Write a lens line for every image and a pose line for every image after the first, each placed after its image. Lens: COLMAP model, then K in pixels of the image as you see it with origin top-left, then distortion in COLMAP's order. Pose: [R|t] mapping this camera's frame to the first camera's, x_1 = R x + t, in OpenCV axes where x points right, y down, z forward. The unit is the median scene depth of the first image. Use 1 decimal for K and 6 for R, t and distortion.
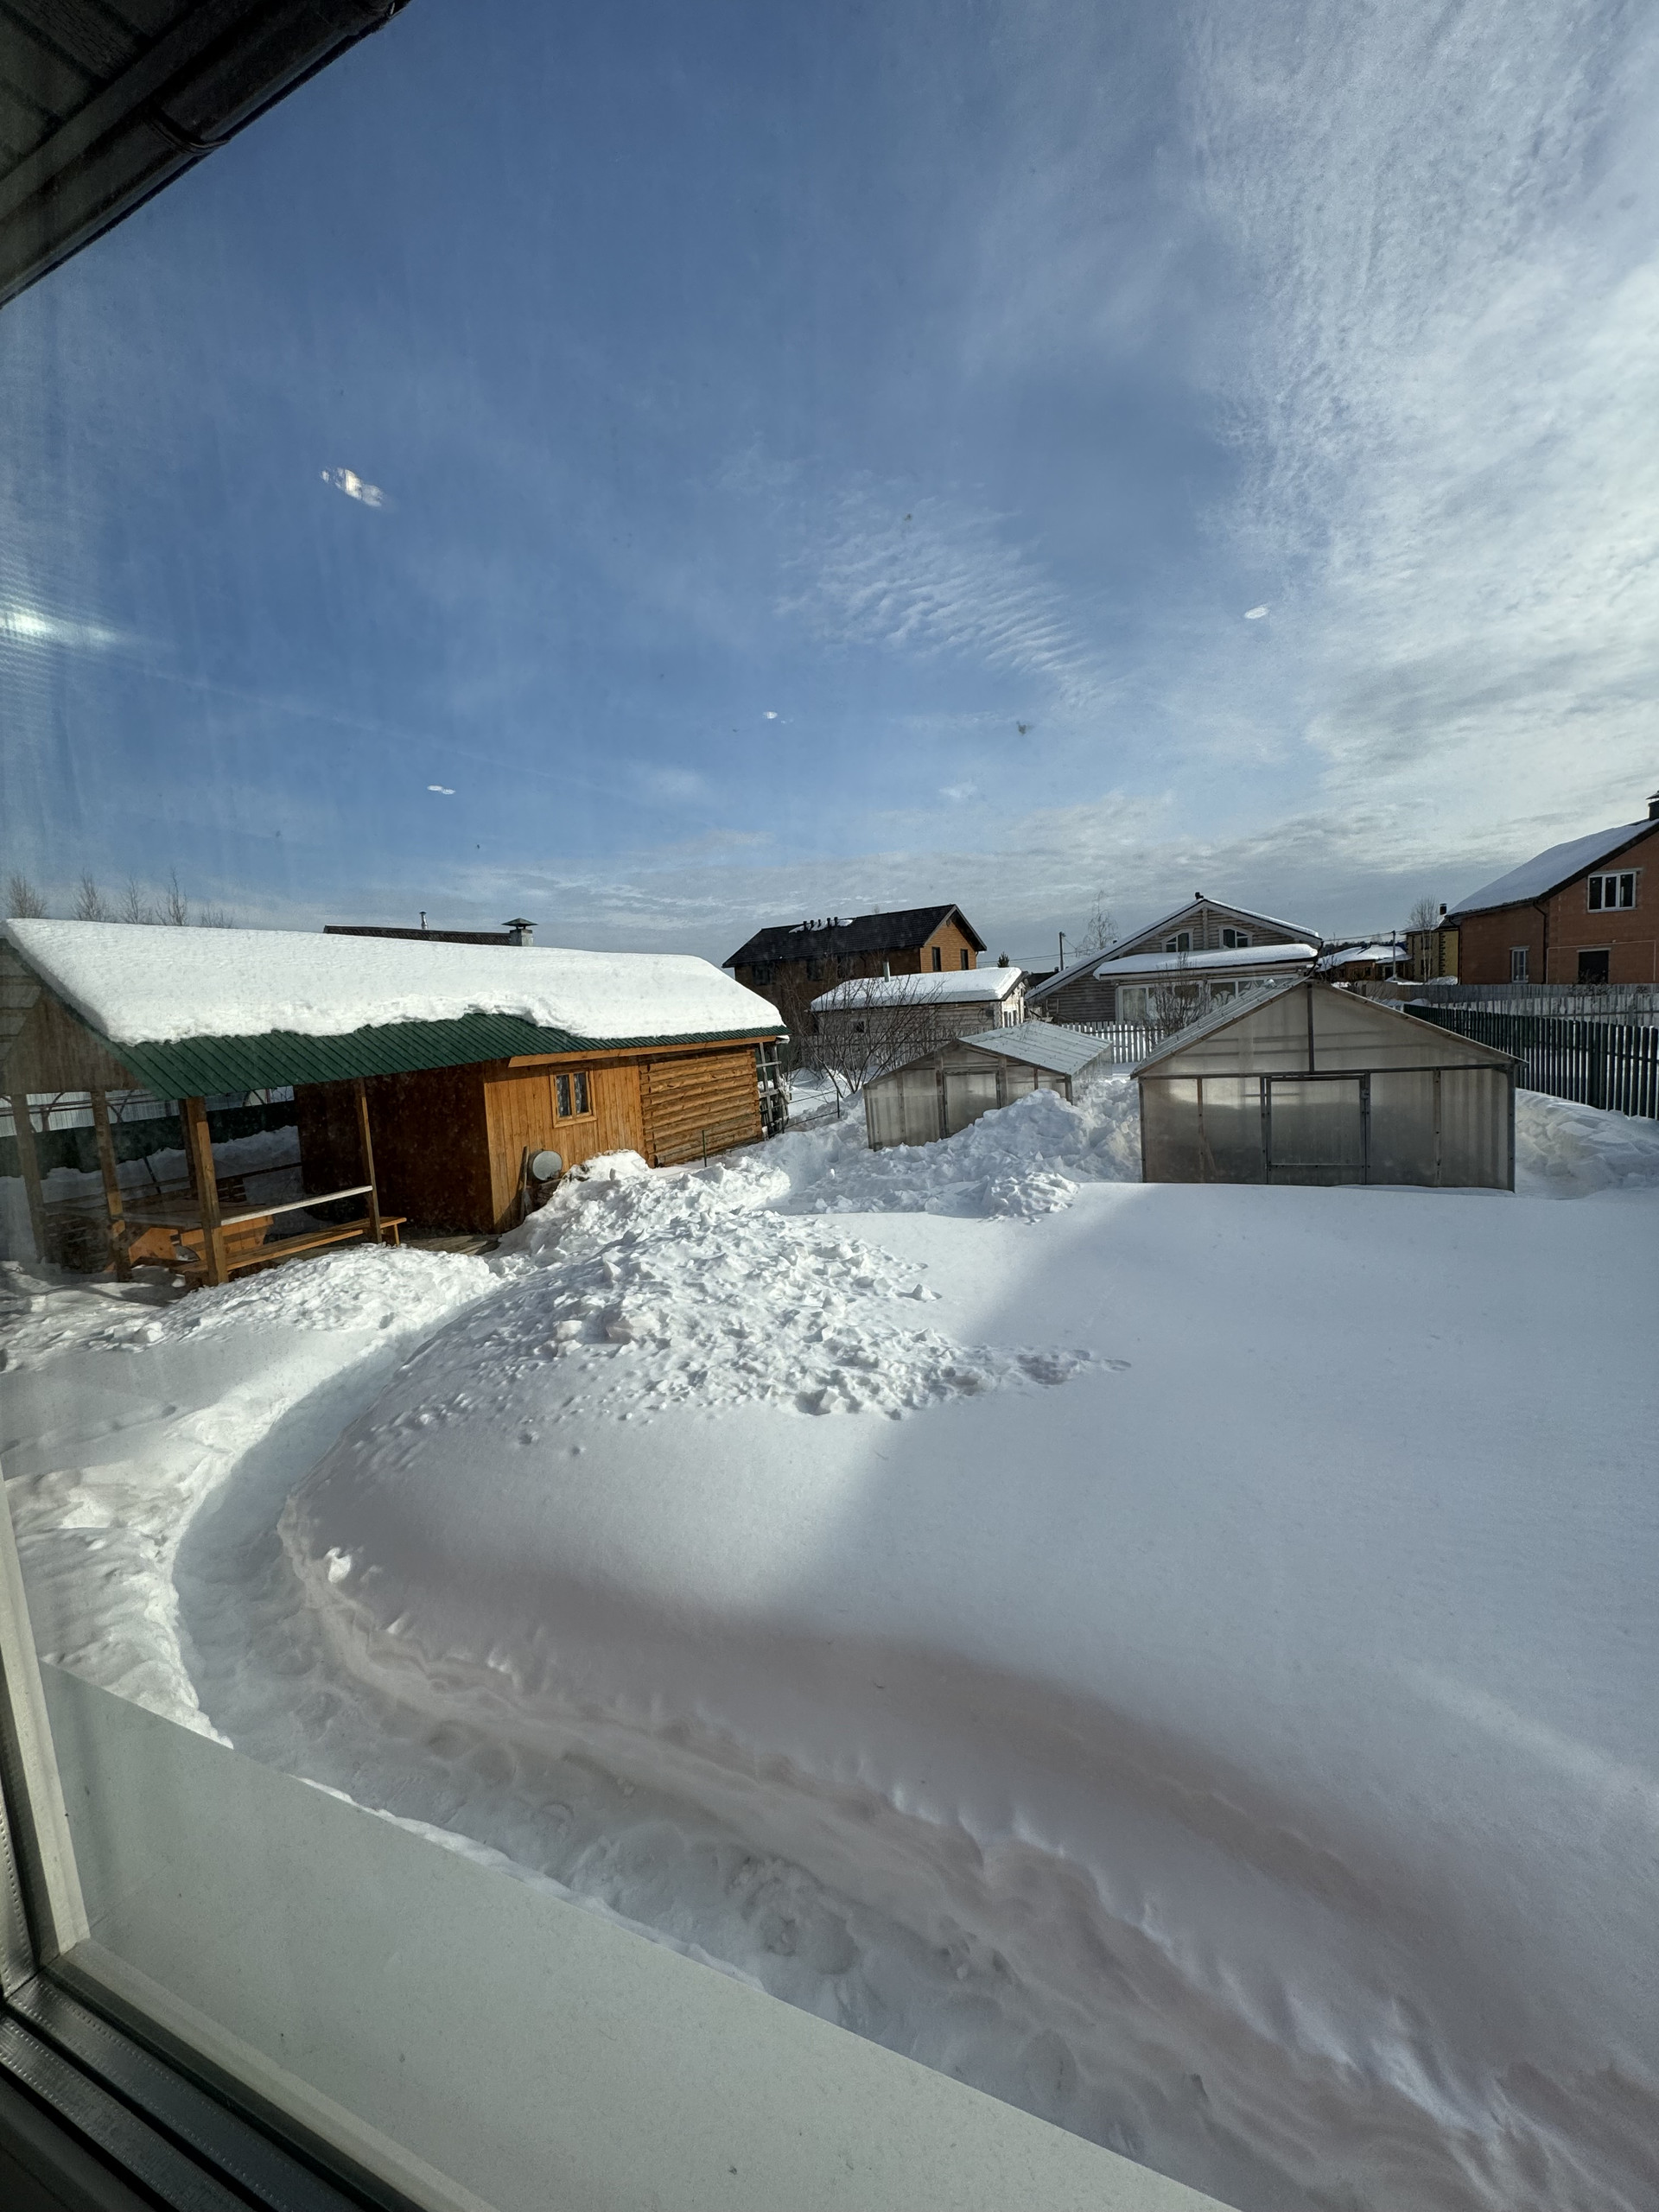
lens RADIAL K [[886.8, 0, 840.2], [0, 886.8, 1106.1], [0, 0, 1]] dist [-0.001408, 0.000539]
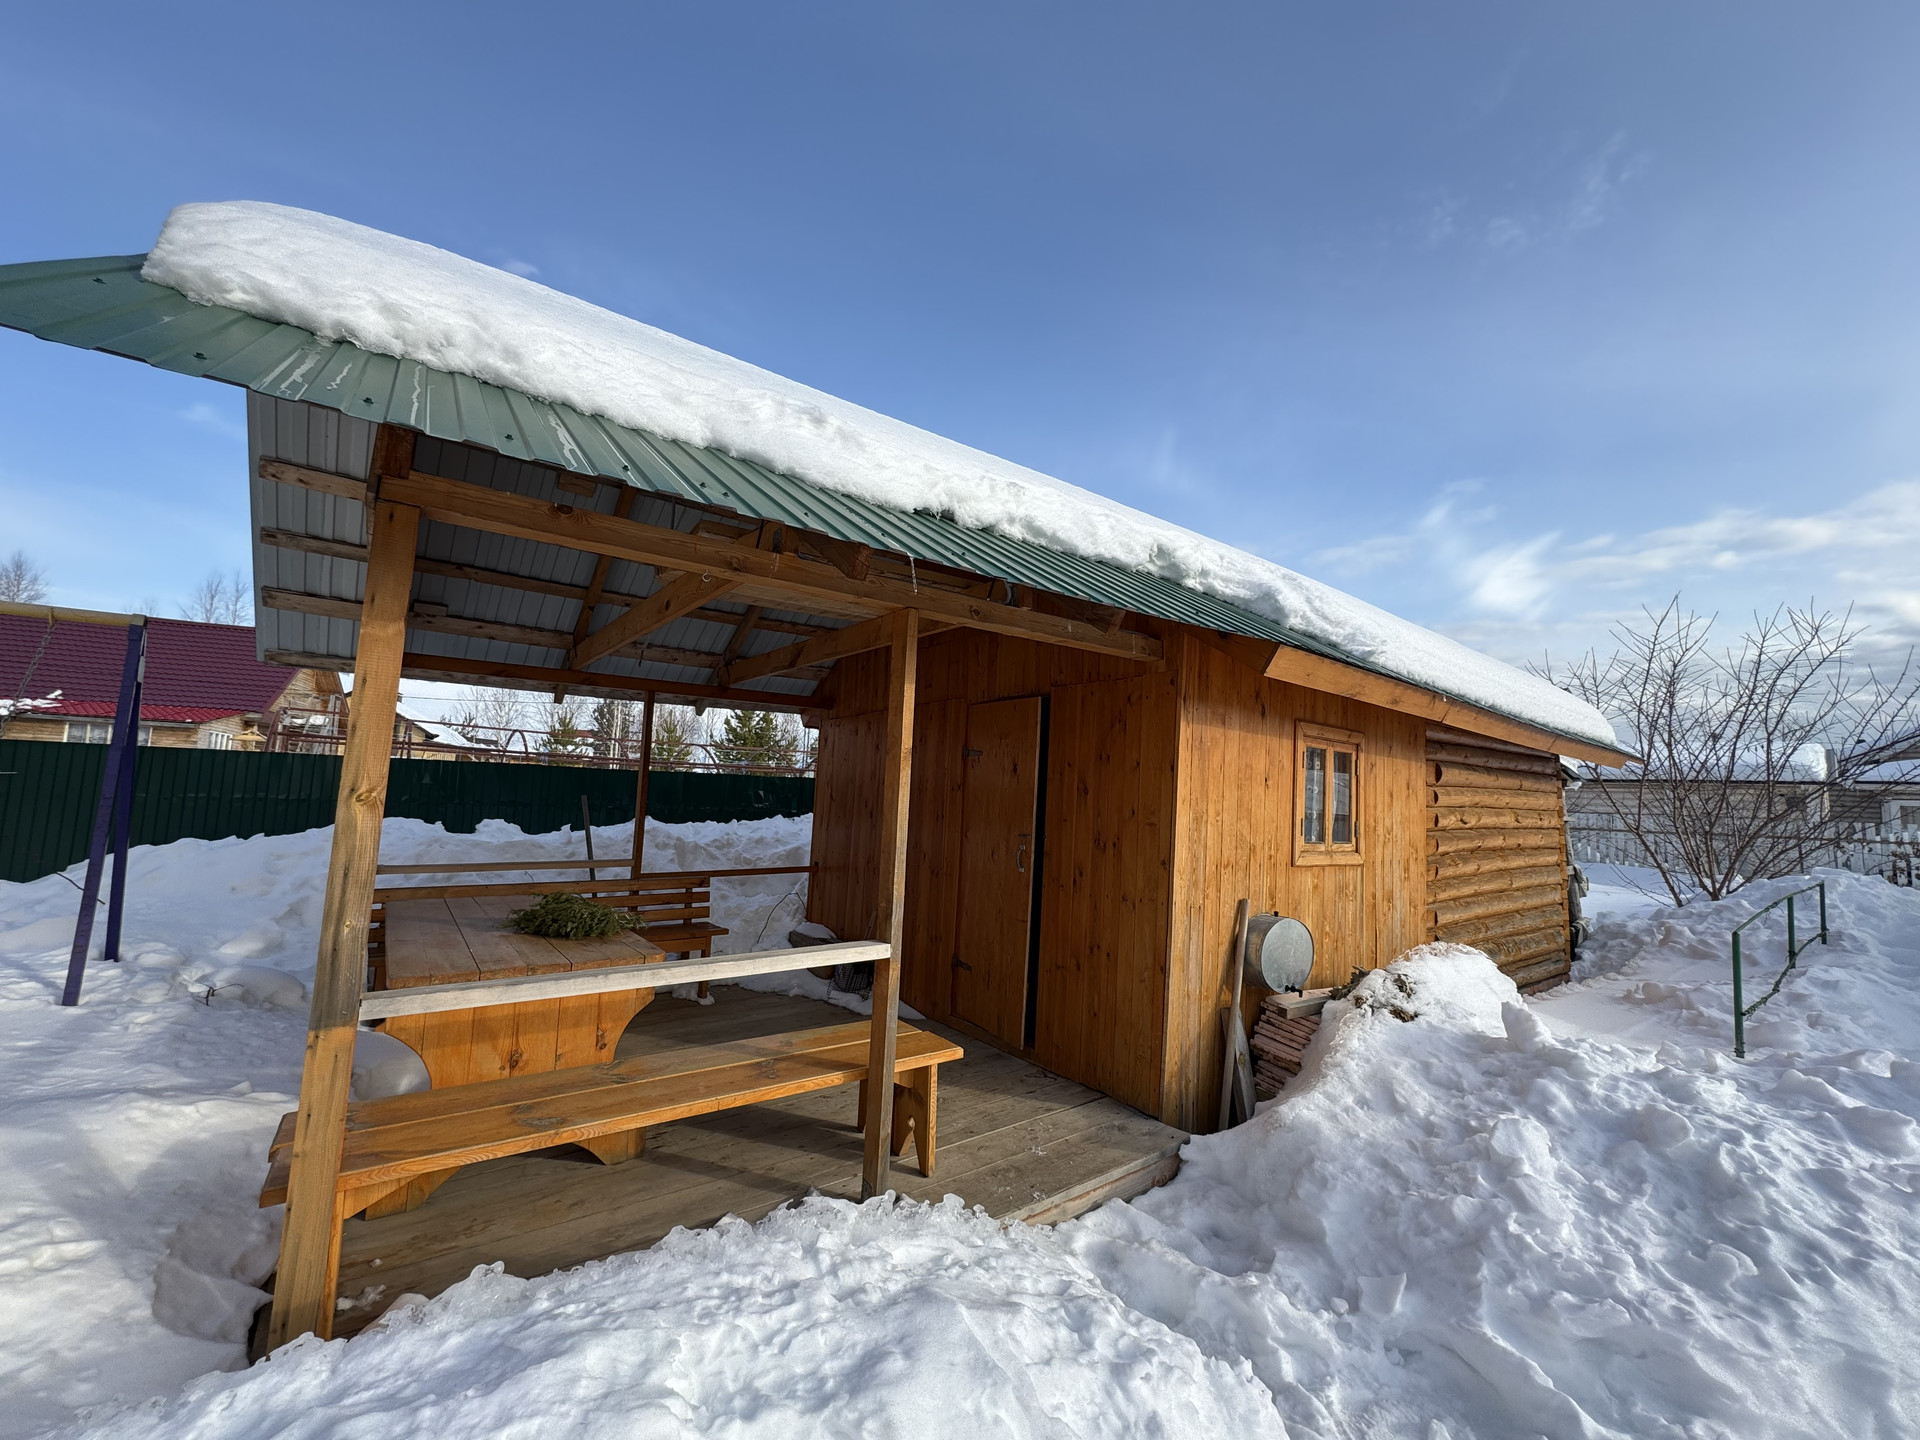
lens RADIAL K [[769.8, 0, 956.9], [0, 769.8, 716.5], [0, 0, 1]] dist [-0.001408, 0.000539]
pose [[0.893474, 0.052124, -0.446080, -0.324218], [-0.143370, 0.974377, -0.173308, 0.044899], [0.425617, 0.218800, 0.878053, 0.626620]]
